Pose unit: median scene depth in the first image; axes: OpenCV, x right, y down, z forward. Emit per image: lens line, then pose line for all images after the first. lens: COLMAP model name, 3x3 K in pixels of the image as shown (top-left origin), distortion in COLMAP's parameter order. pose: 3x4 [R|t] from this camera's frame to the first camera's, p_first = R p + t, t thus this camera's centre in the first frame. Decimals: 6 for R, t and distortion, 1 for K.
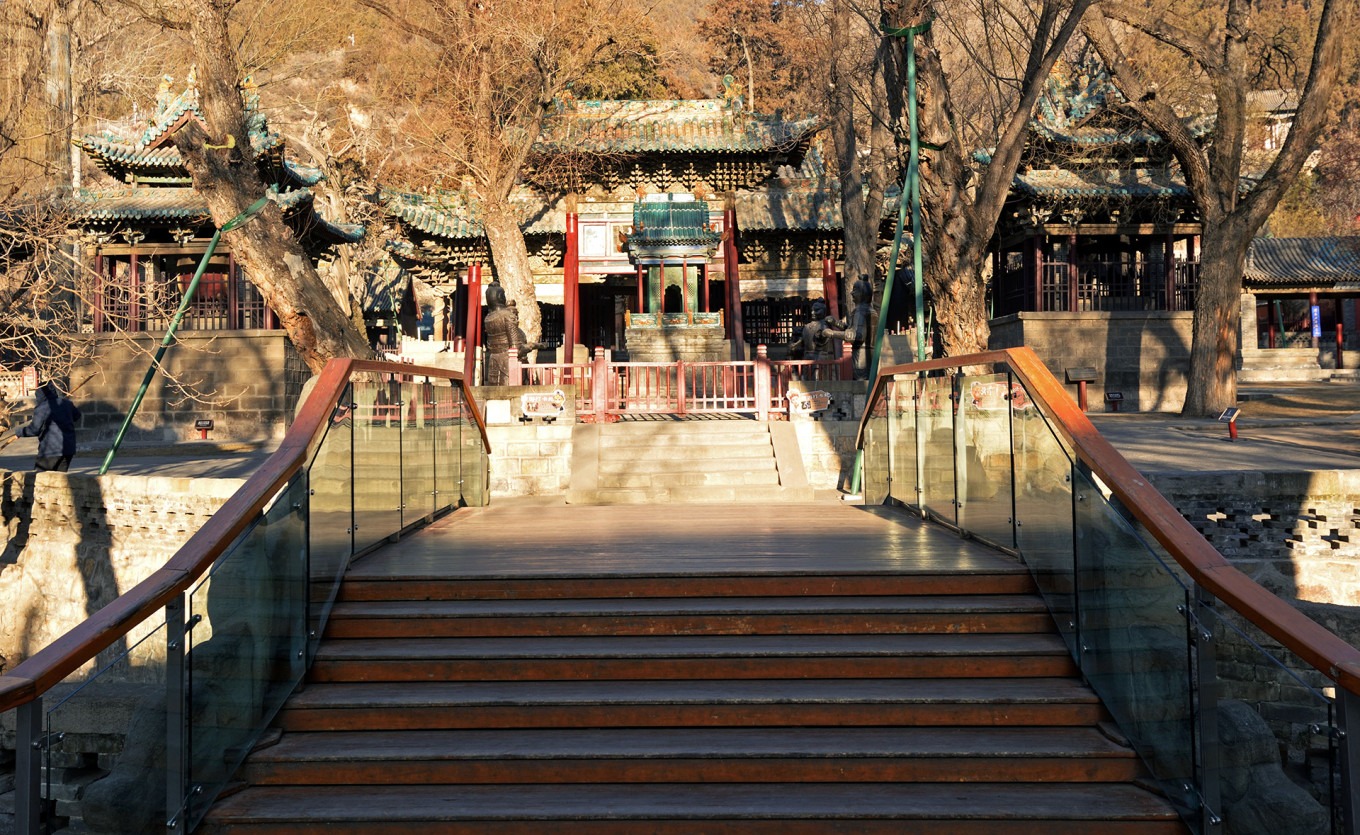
lens RADIAL K [[1284.4, 0, 712.0], [0, 1284.4, 315.2], [0, 0, 1]] dist [0.088840, 0.001911]
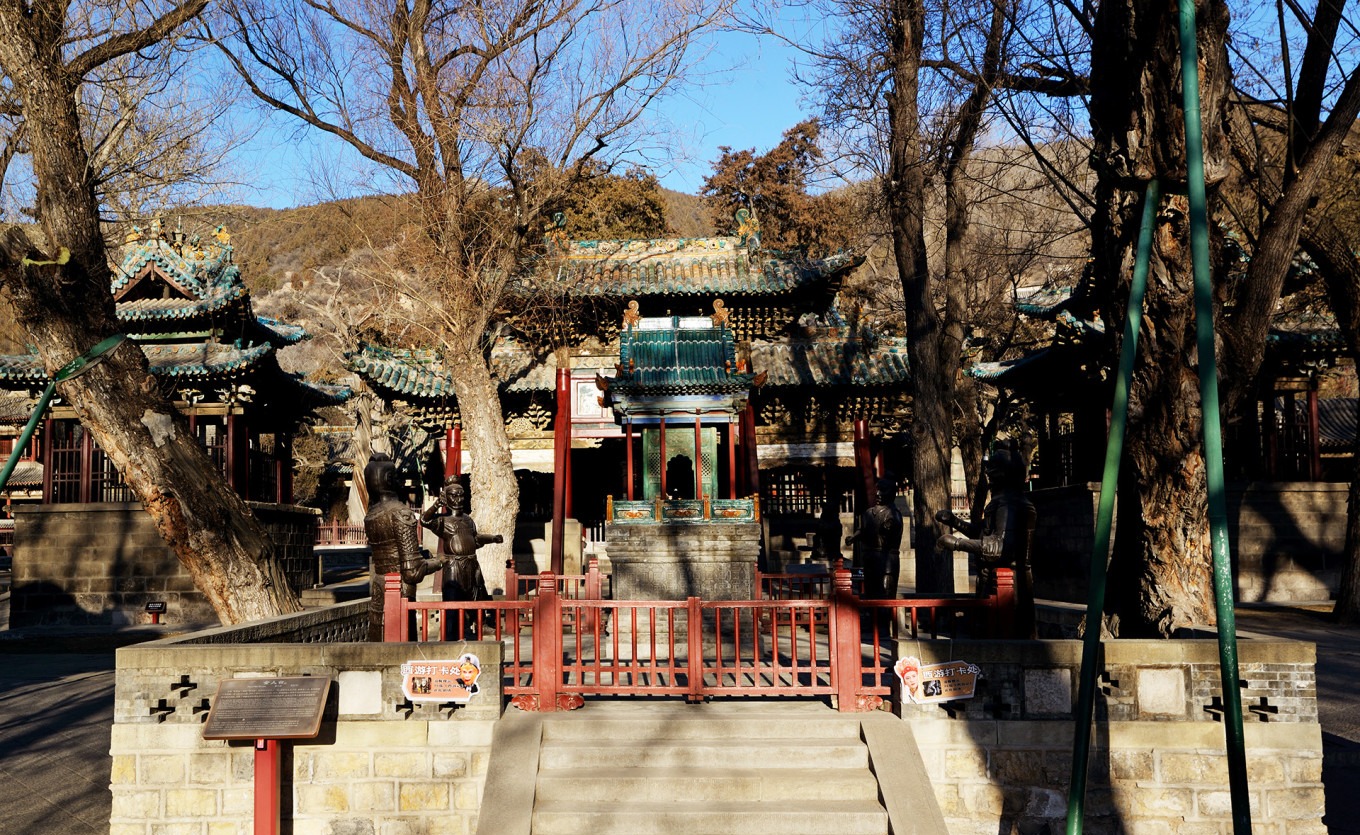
lens RADIAL K [[1080.3, 0, 638.6], [0, 1080.3, 415.4], [0, 0, 1]] dist [0.000815, -0.000211]
pose [[0.997712, -0.002775, -0.067547, -0.008788], [-0.000734, 0.998654, -0.051861, -0.009684], [0.067600, 0.051792, 0.996367, 0.280723]]
